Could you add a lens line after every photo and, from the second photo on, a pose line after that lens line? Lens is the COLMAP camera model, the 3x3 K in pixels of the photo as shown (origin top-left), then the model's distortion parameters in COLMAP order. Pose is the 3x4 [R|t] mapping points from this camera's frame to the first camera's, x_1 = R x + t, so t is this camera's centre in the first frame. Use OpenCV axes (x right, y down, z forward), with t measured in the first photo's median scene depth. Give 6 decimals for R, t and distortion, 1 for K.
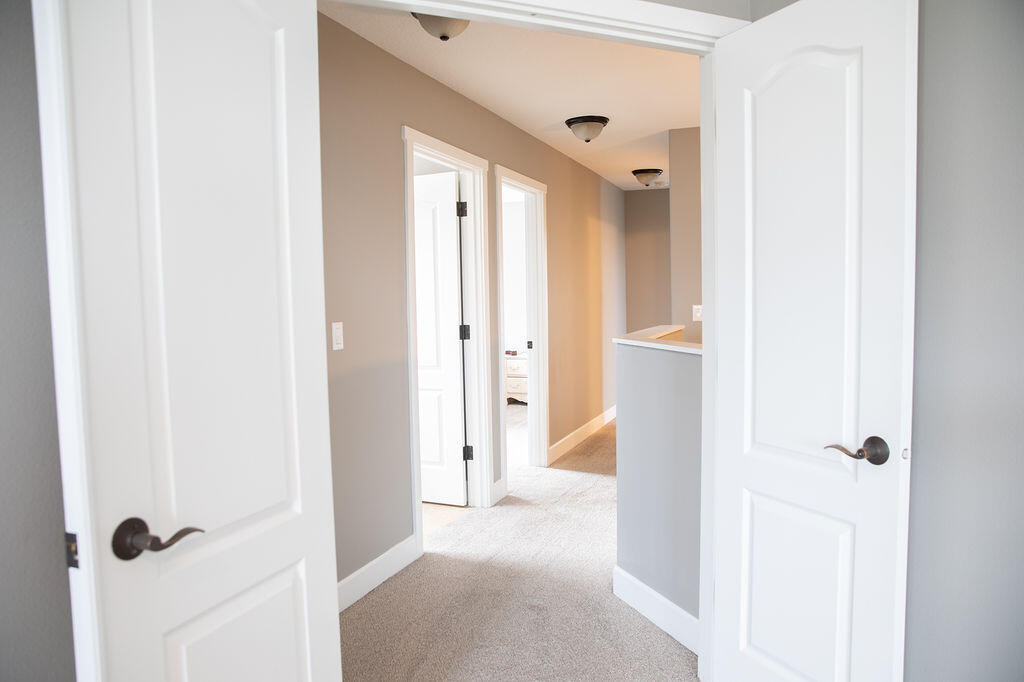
lens RADIAL K [[712.5, 0, 510.9], [0, 712.5, 344.6], [0, 0, 1]] dist [-0.036409, 0.010184]
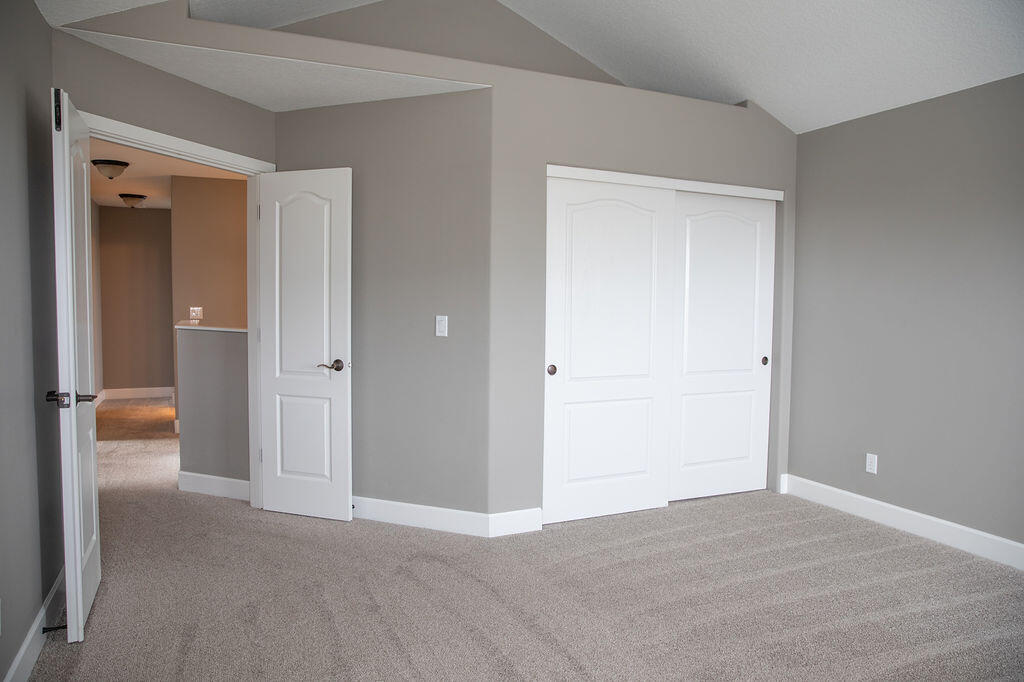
lens RADIAL K [[712.5, 0, 513.0], [0, 712.5, 342.2], [0, 0, 1]] dist [-0.036409, 0.010184]
pose [[0.712870, -0.019170, 0.701034, -0.658019], [0.030041, 0.999544, -0.003215, 0.087326], [-0.700652, 0.023351, 0.713121, -0.998689]]
